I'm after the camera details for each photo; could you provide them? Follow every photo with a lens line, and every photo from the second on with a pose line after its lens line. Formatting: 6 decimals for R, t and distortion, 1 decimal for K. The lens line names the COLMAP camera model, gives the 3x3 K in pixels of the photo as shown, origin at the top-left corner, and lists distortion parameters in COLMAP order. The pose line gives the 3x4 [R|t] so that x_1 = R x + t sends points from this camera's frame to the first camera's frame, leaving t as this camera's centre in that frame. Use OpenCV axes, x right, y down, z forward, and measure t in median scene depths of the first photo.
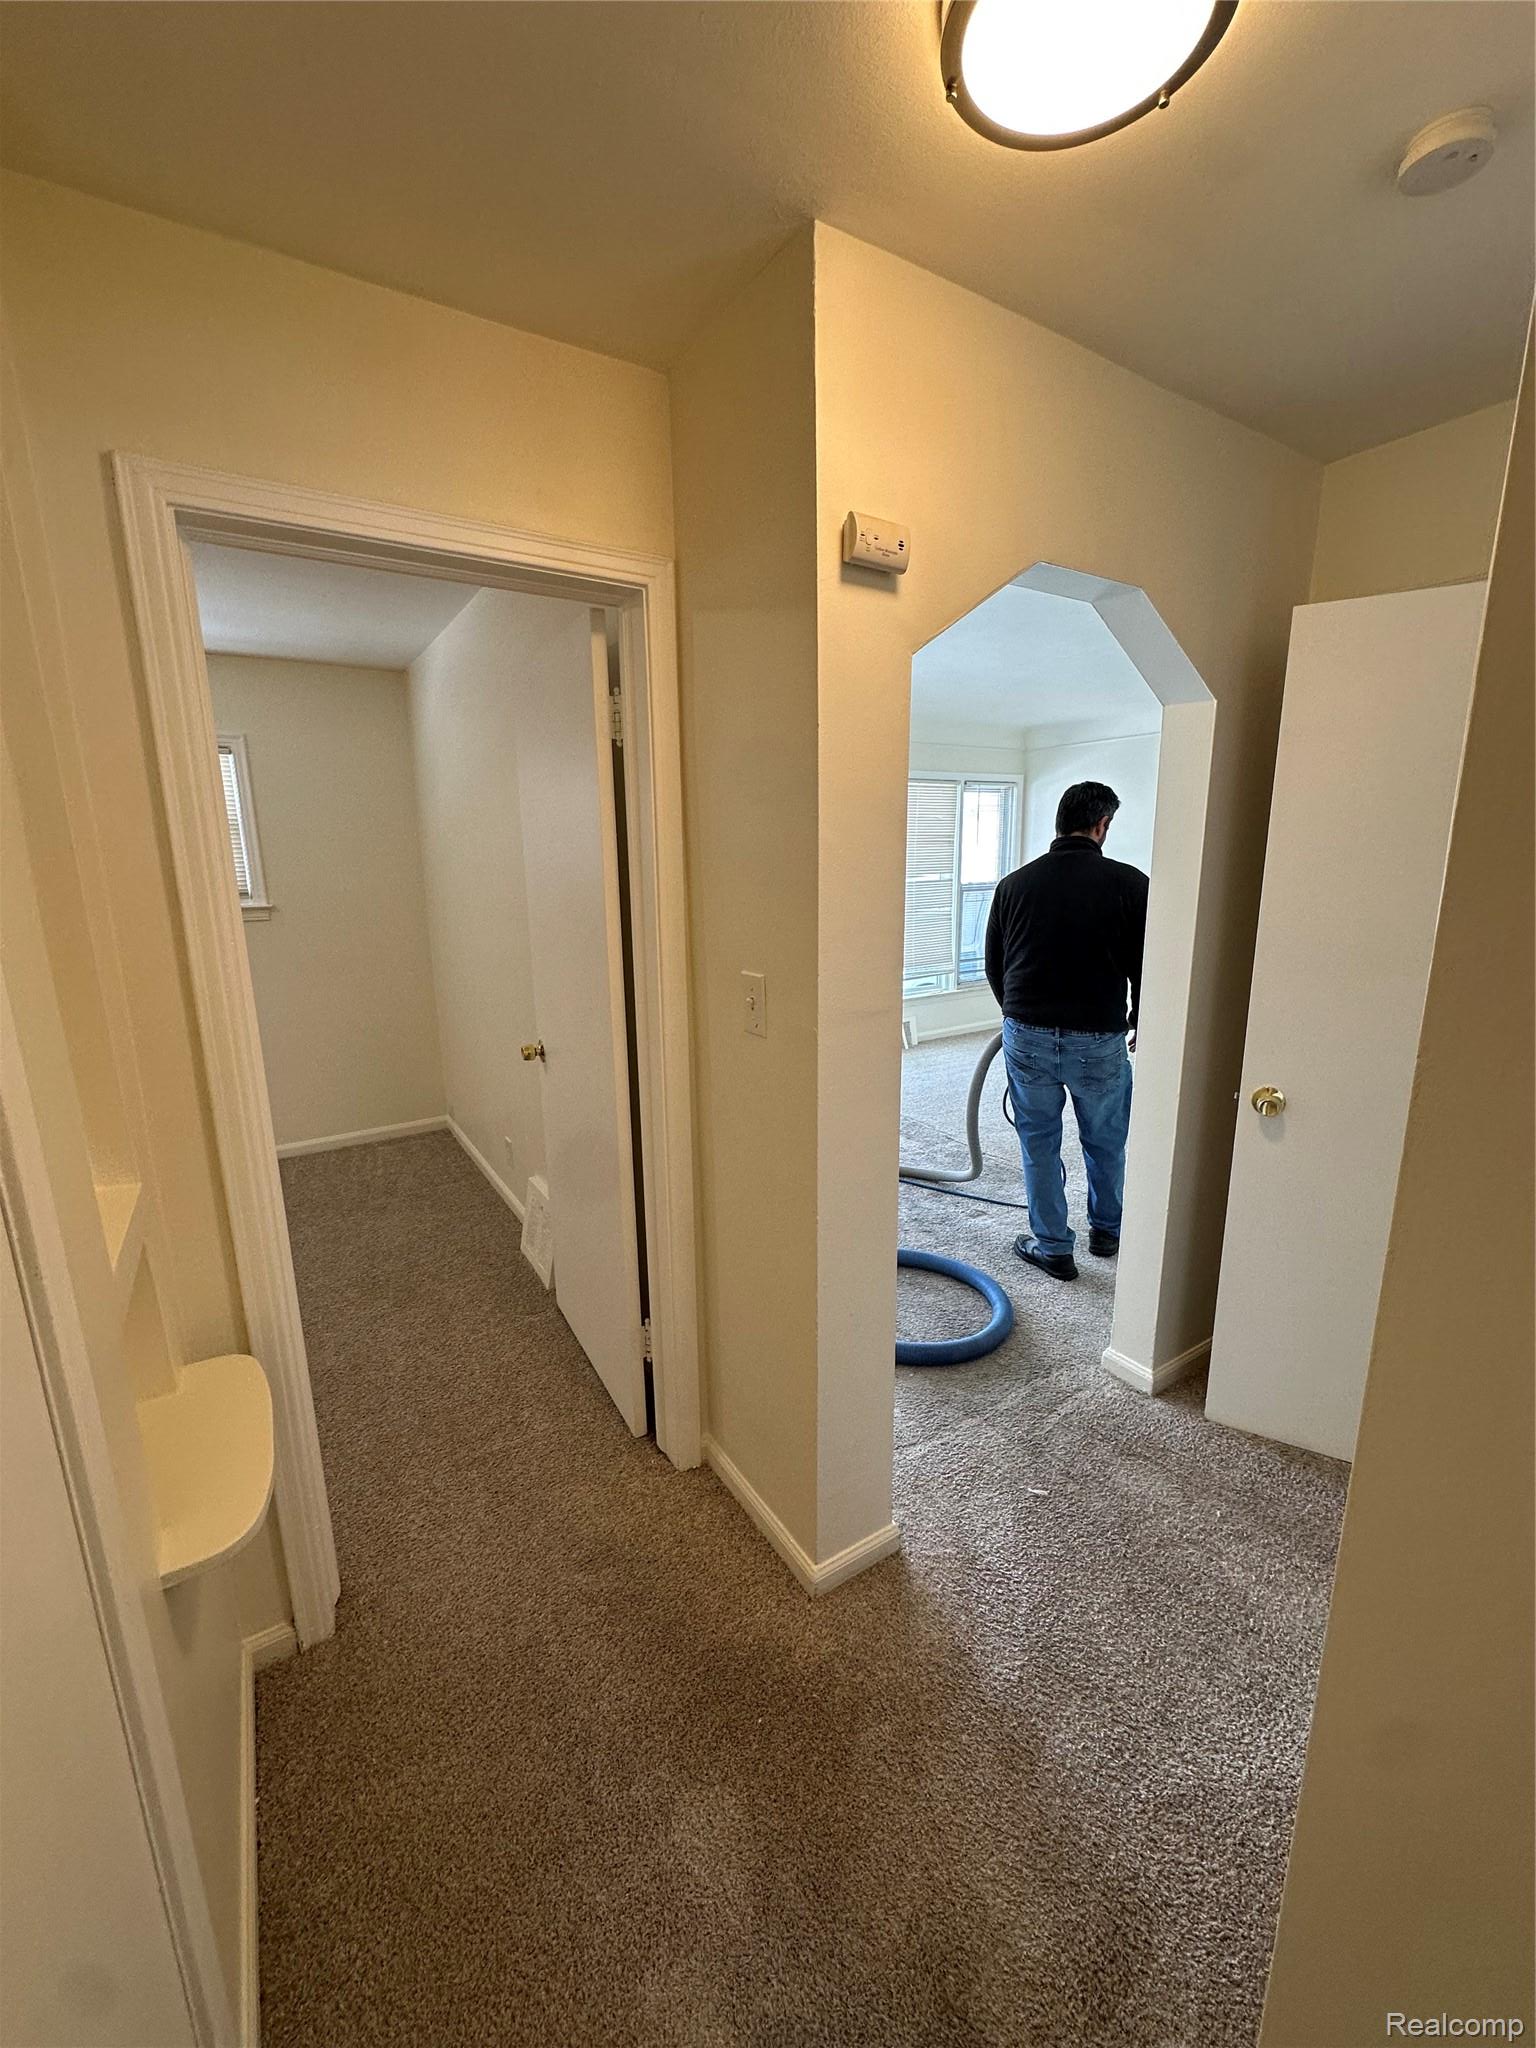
lens RADIAL K [[818.8, 0, 758.2], [0, 818.8, 1033.1], [0, 0, 1]] dist [0.004122, 0.000100]
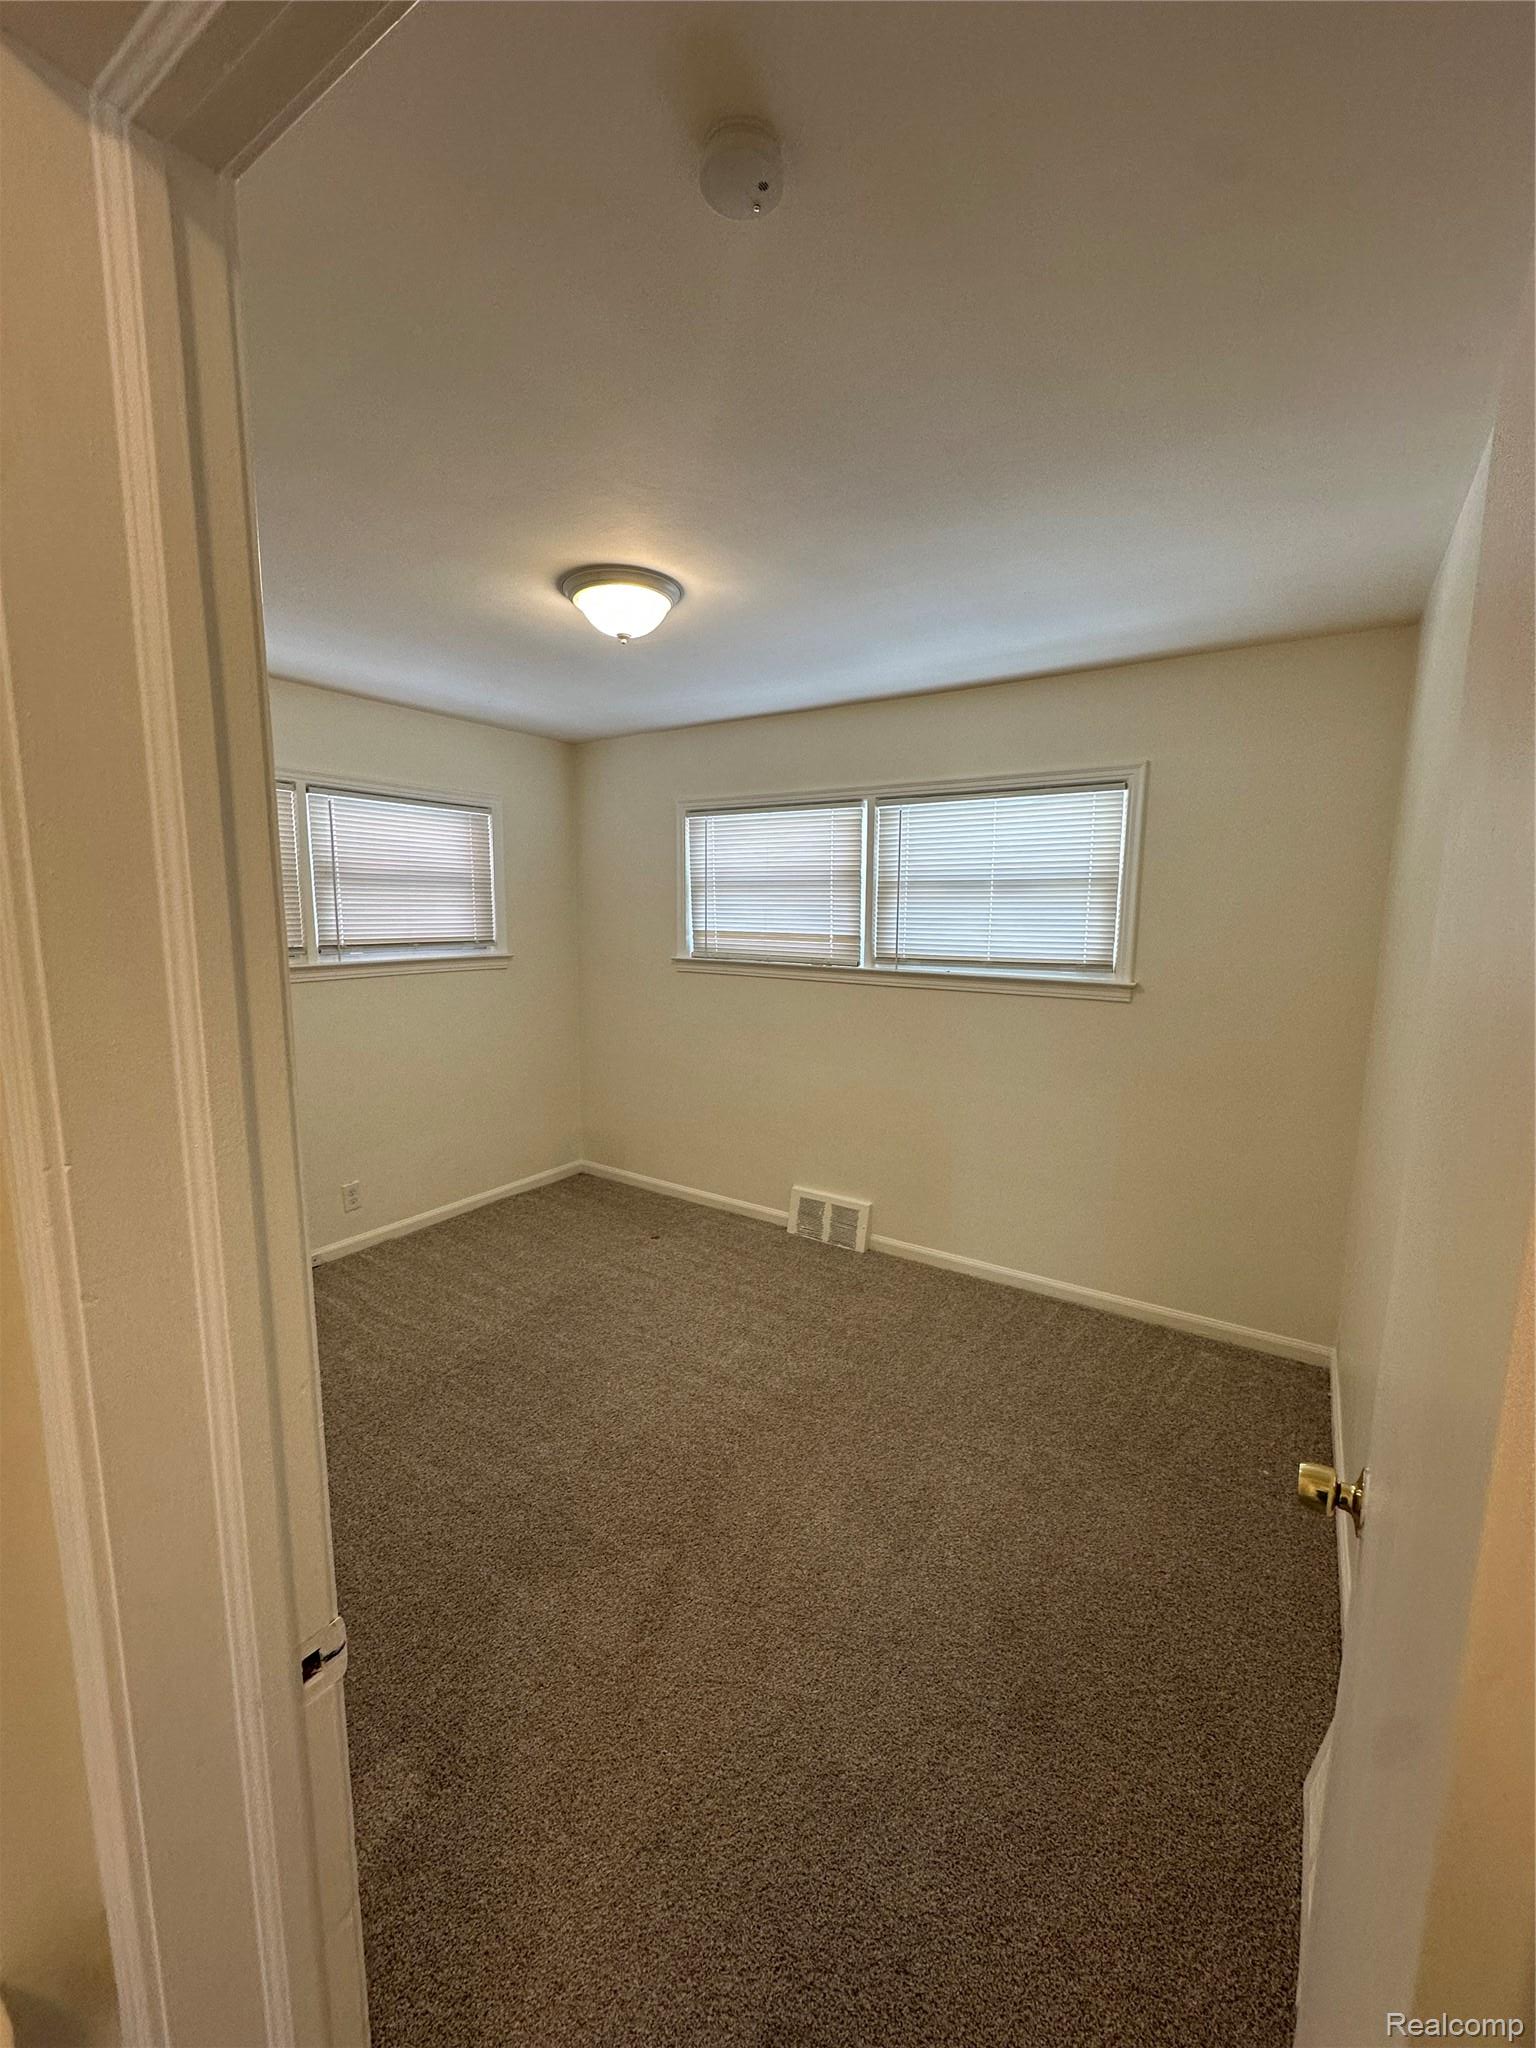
lens RADIAL K [[818.8, 0, 764.8], [0, 818.8, 1015.7], [0, 0, 1]] dist [0.004122, 0.000100]
pose [[0.404696, 0.145459, -0.902808, -0.043009], [-0.209055, 0.975839, 0.063514, -0.097043], [0.890234, 0.163033, 0.425327, 0.355649]]
